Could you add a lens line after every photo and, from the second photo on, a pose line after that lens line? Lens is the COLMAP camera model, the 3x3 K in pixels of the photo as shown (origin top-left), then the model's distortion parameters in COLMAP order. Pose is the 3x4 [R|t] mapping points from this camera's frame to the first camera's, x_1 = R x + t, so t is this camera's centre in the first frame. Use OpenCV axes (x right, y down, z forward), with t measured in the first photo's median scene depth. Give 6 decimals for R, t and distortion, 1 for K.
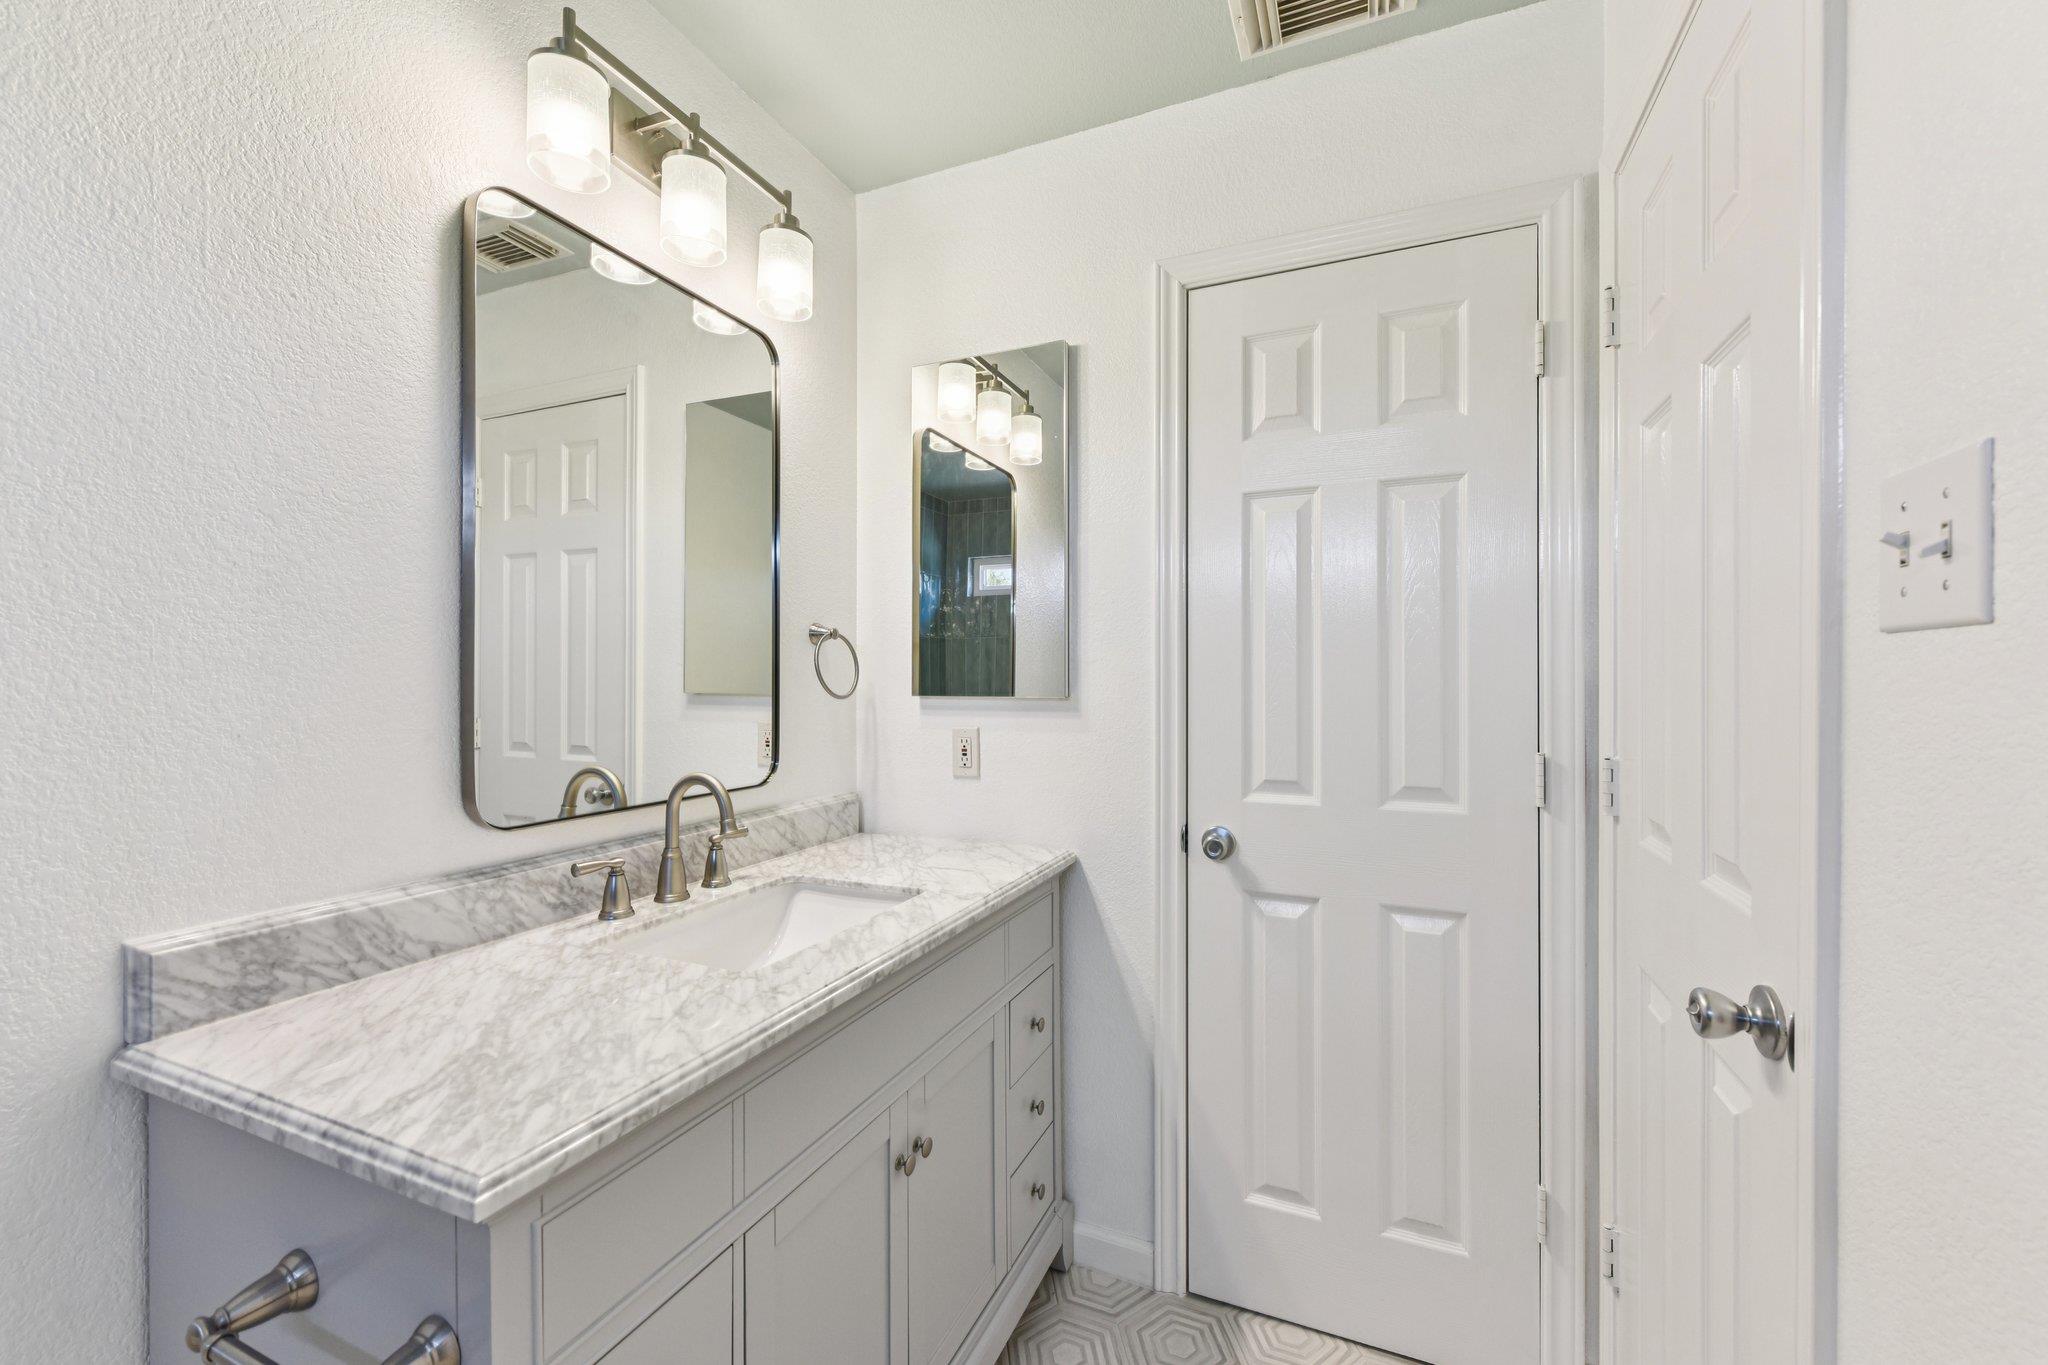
lens RADIAL K [[806.9, 0, 1027.0], [0, 806.9, 683.0], [0, 0, 1]] dist [0.005953, -0.002038]
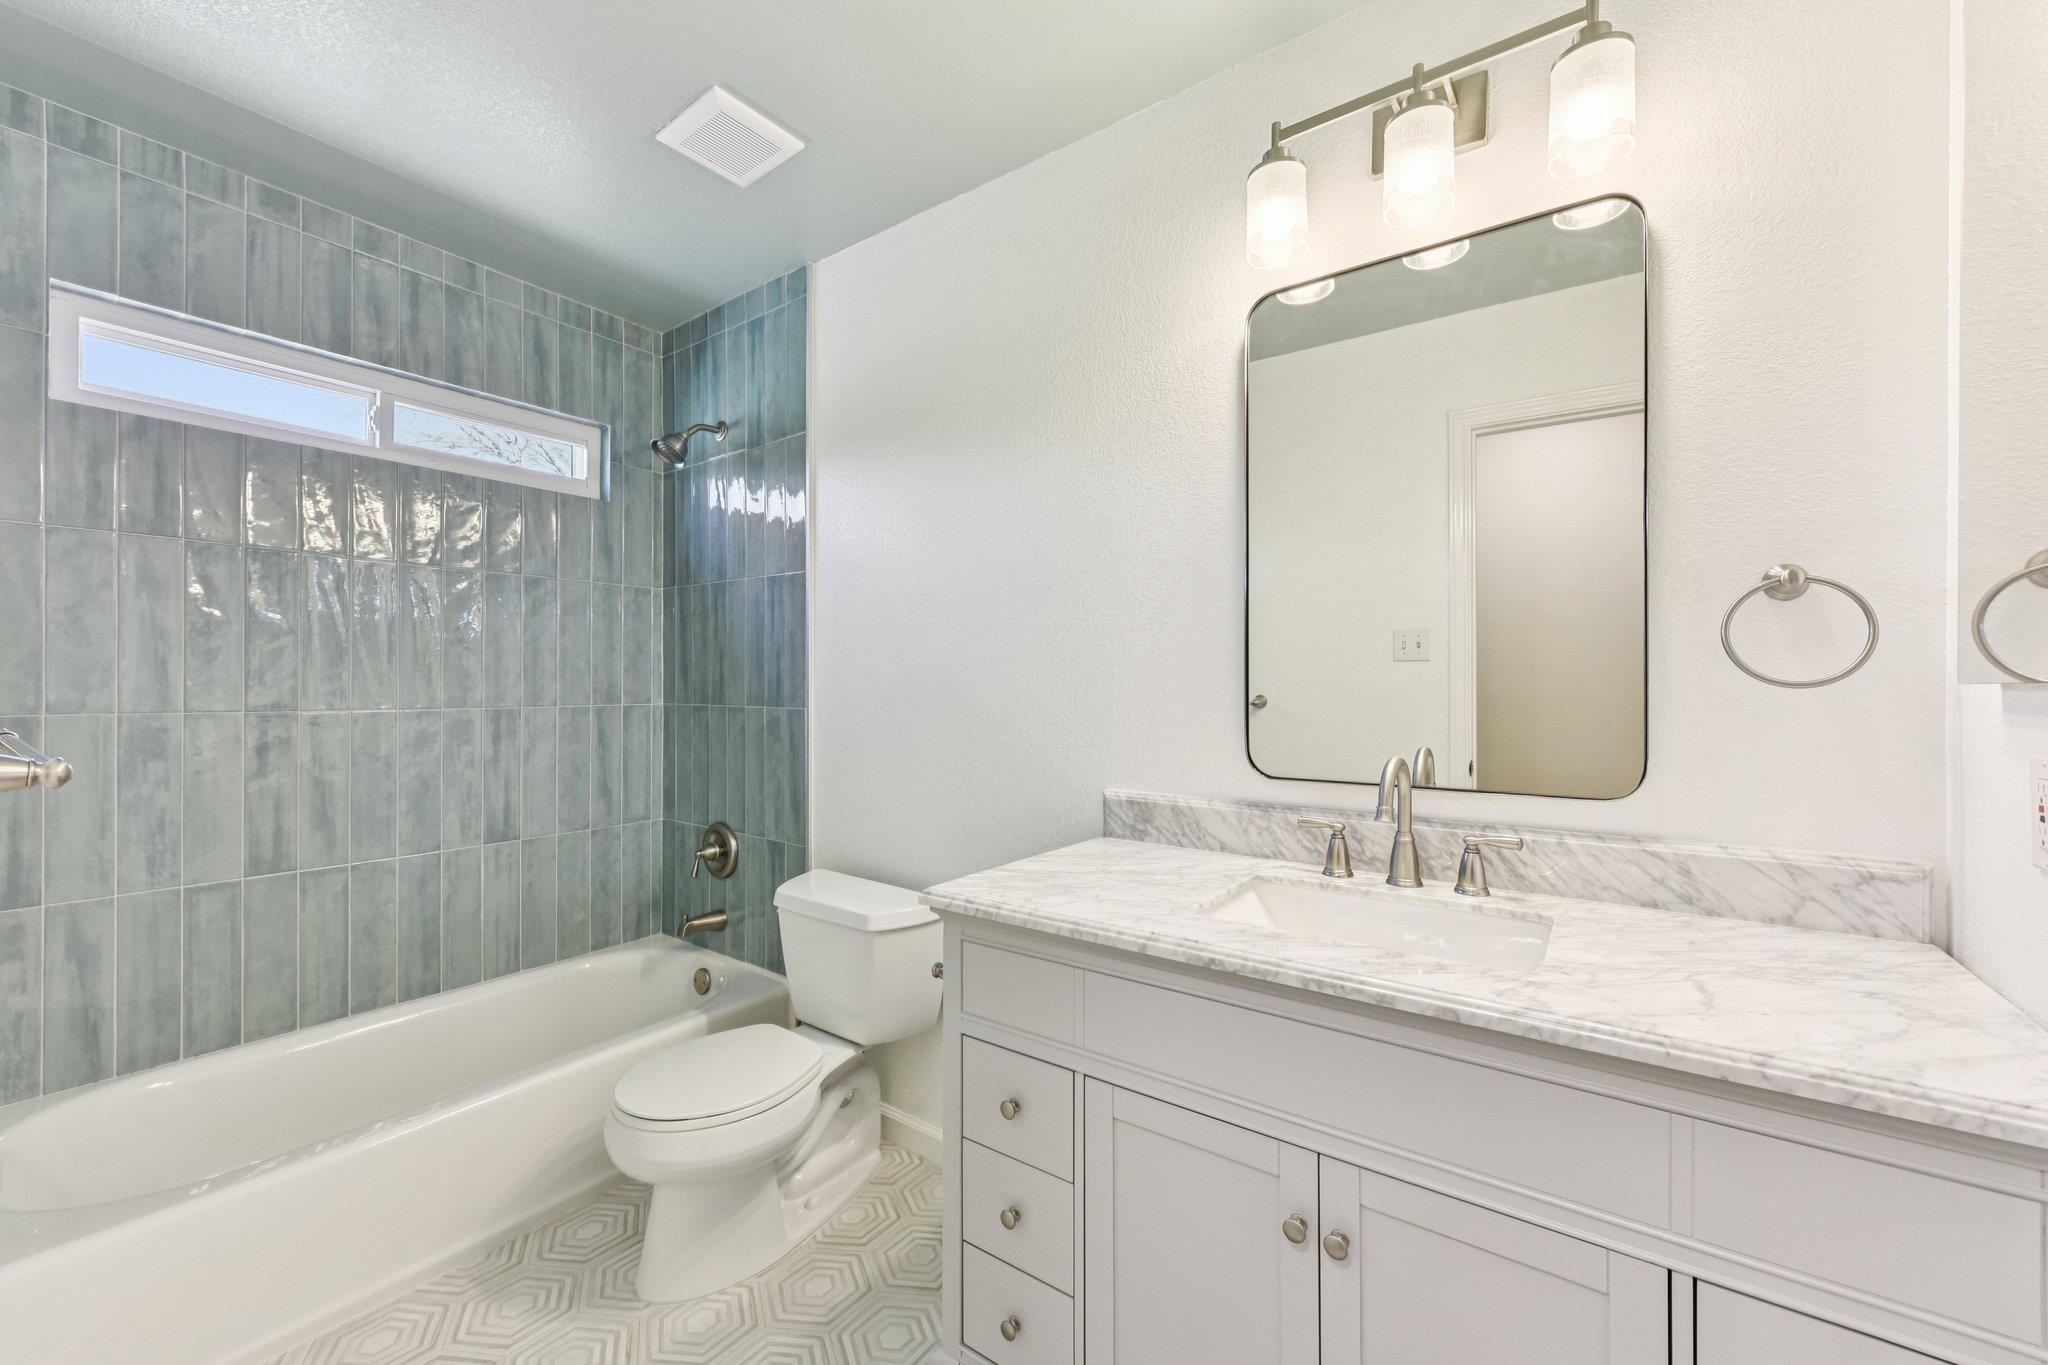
lens RADIAL K [[806.9, 0, 1023.6], [0, 806.9, 678.6], [0, 0, 1]] dist [0.005953, -0.002038]
pose [[-0.222581, -0.005059, -0.974901, 0.758545], [-0.001768, 0.999987, -0.004785, 0.028184], [0.974913, 0.000658, -0.222587, 0.936321]]
